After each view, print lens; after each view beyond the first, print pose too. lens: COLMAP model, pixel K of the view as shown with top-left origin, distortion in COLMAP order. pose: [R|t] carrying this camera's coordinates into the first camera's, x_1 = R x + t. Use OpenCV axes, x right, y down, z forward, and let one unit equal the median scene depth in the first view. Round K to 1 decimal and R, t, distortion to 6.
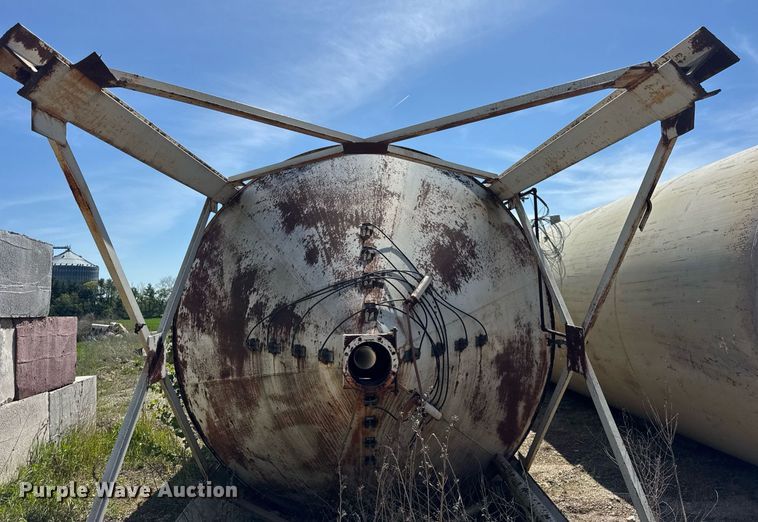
lens RADIAL K [[559.3, 0, 380.8], [0, 559.3, 226.3], [0, 0, 1]] dist [0.118446, -0.203502]
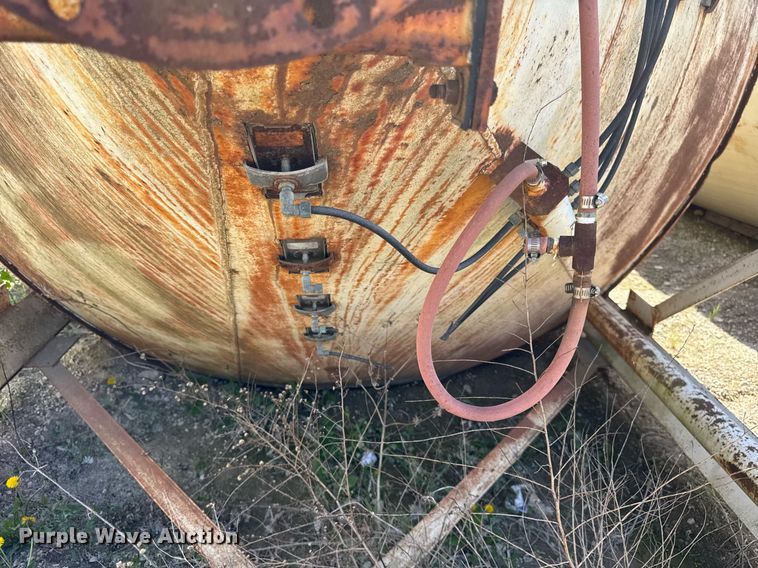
lens RADIAL K [[550.9, 0, 378.4], [0, 550.9, 296.5], [0, 0, 1]] dist [0.133502, -0.249144]
pose [[0.998599, 0.039528, 0.035187, 0.005481], [-0.051616, 0.874224, 0.482771, 0.240455], [-0.011679, -0.483911, 0.875039, 0.773060]]
